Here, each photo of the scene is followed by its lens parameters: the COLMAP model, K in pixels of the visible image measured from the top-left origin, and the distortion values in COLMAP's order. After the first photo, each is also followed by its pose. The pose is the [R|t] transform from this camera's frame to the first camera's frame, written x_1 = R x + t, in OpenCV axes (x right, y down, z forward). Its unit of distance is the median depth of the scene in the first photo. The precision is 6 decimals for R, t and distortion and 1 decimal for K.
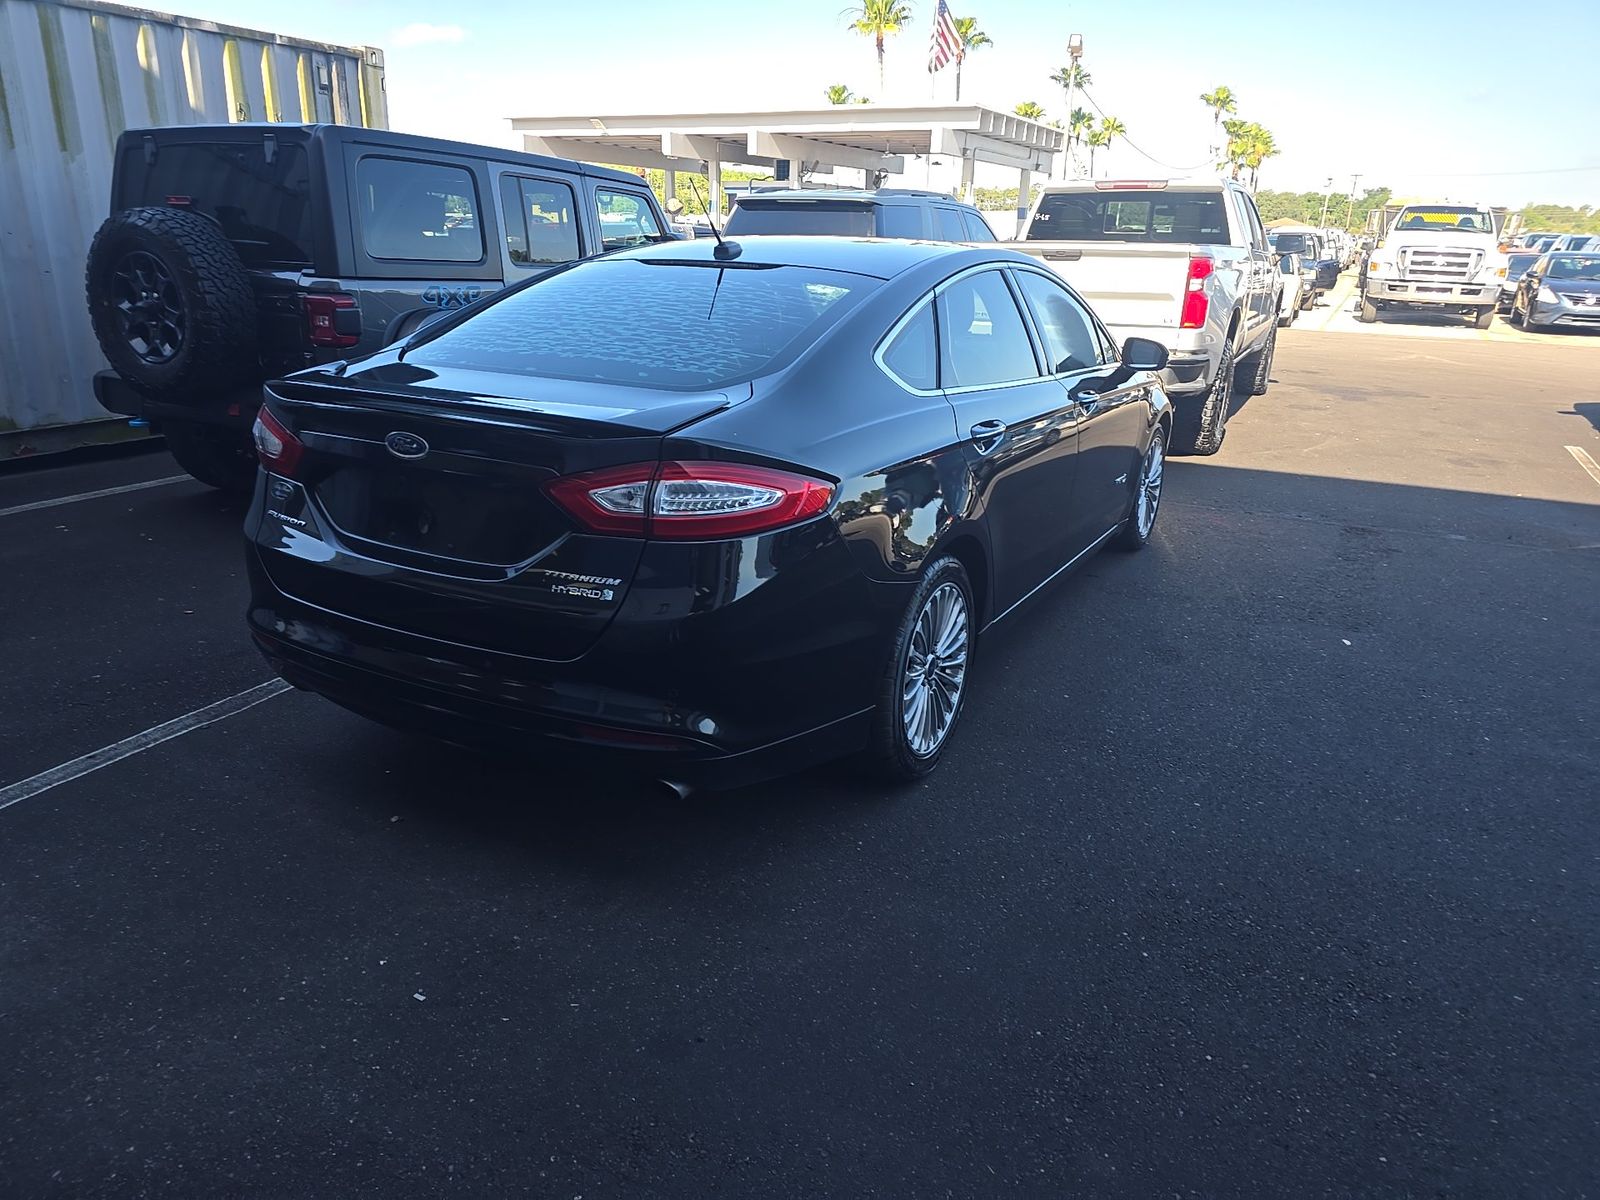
lens RADIAL K [[1073.5, 0, 808.1], [0, 1073.5, 600.1], [0, 0, 1]] dist [0.048345, -0.040062]
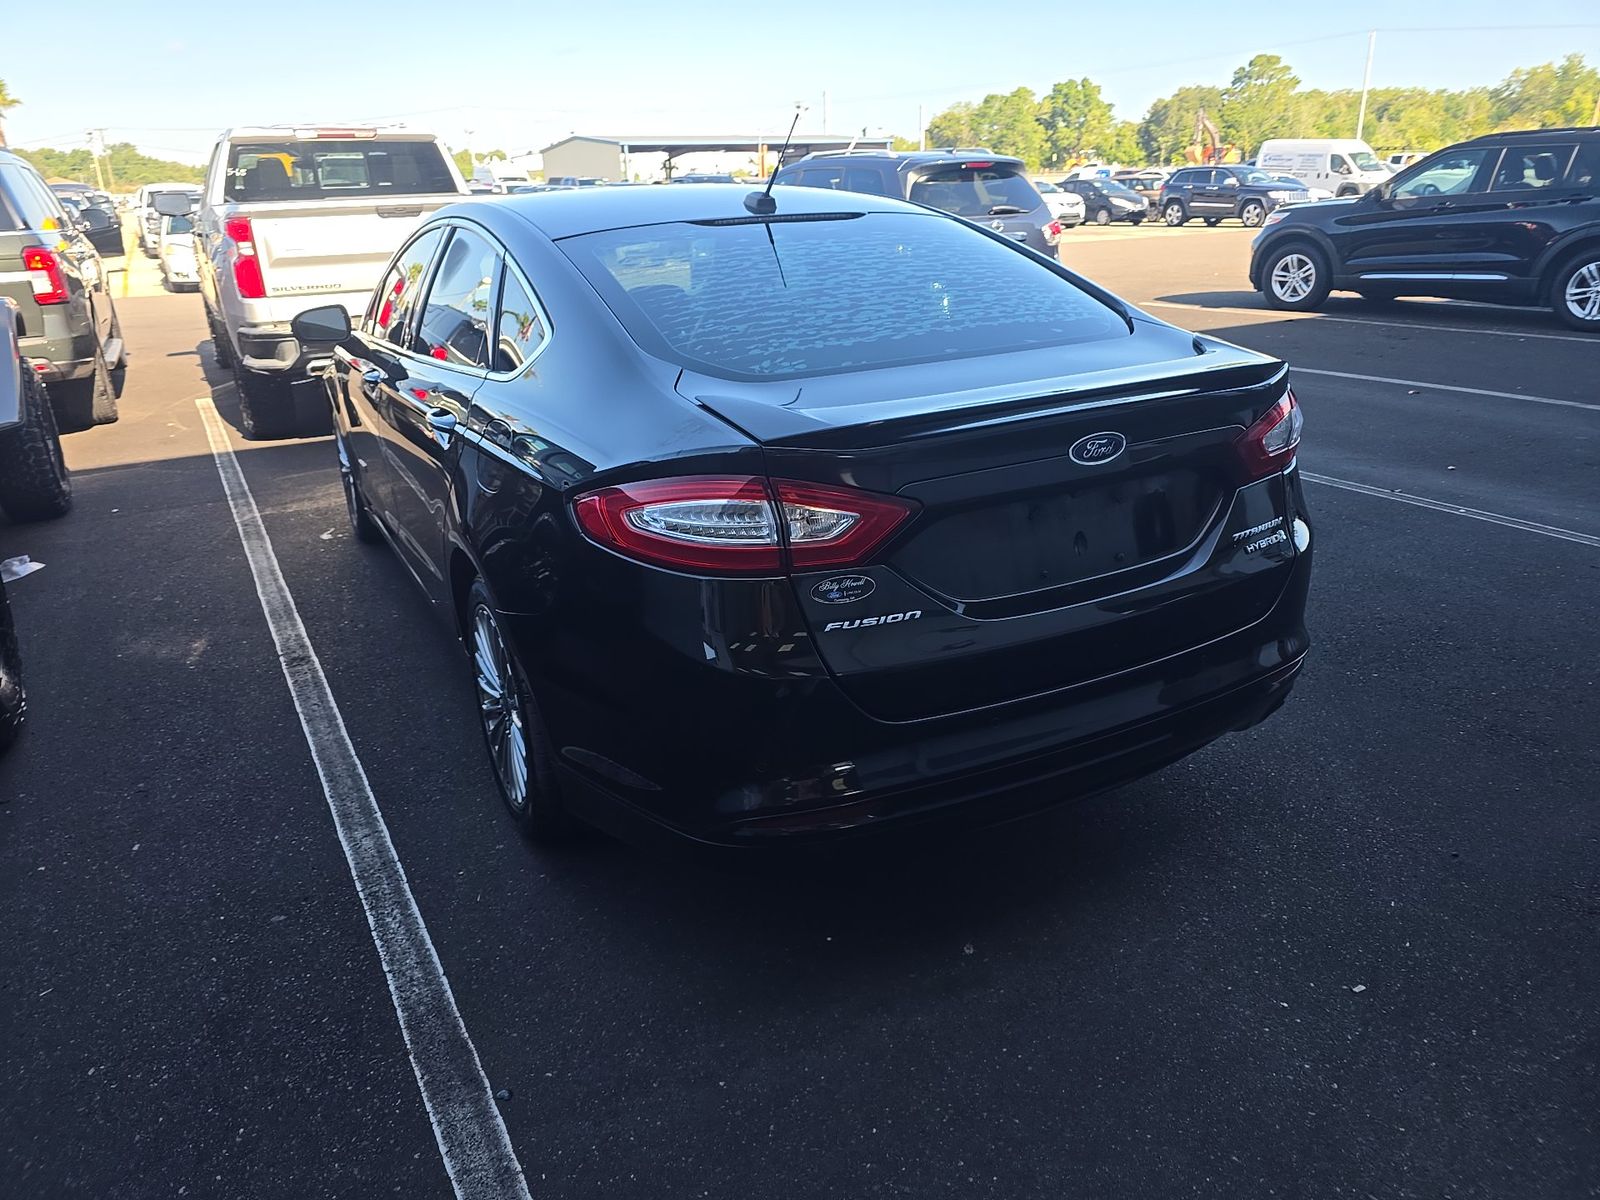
lens RADIAL K [[1073.5, 0, 808.1], [0, 1073.5, 600.1], [0, 0, 1]] dist [0.048345, -0.040062]
pose [[0.551955, -0.336394, 0.763011, -0.126541], [0.308820, 0.932419, 0.187685, -0.028363], [-0.774581, 0.132040, 0.618538, 0.076392]]
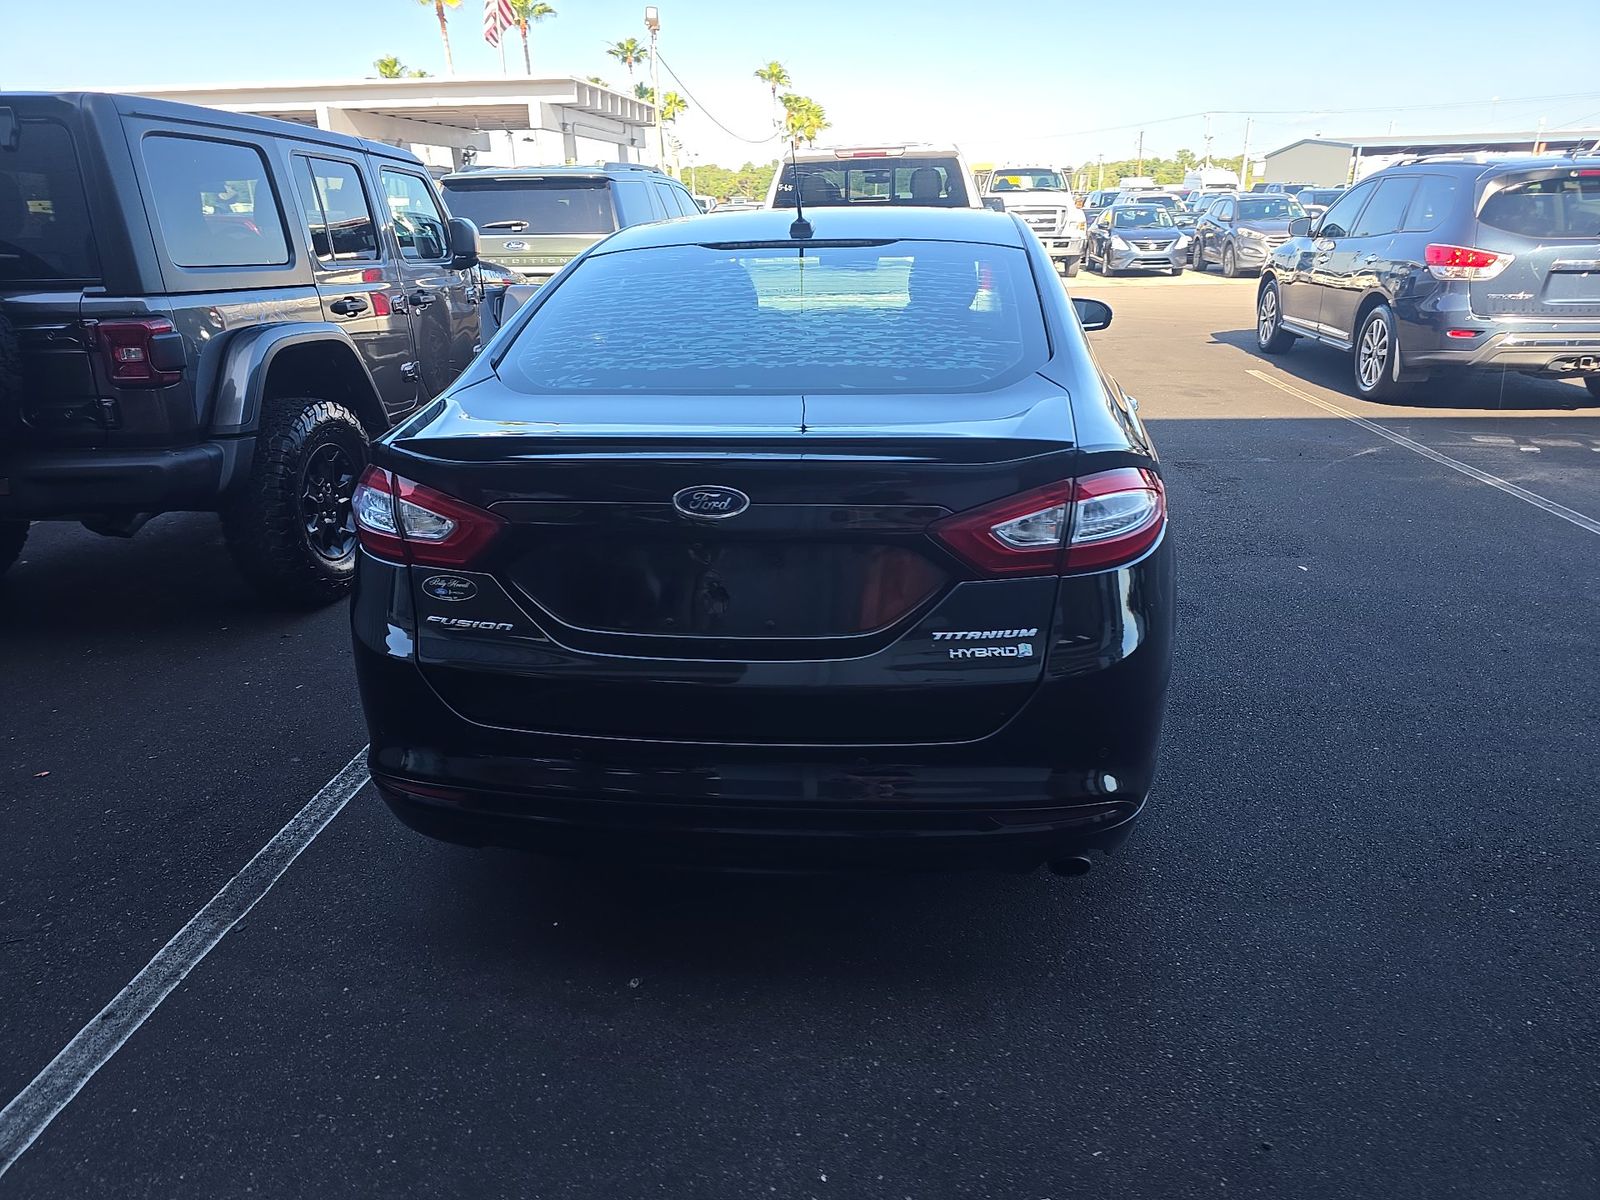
lens RADIAL K [[1073.5, 0, 808.1], [0, 1073.5, 600.1], [0, 0, 1]] dist [0.048345, -0.040062]
pose [[0.931018, -0.163346, 0.326378, -0.062707], [0.157273, 0.986525, 0.045104, -0.010957], [-0.329348, 0.009338, 0.944162, 0.029934]]
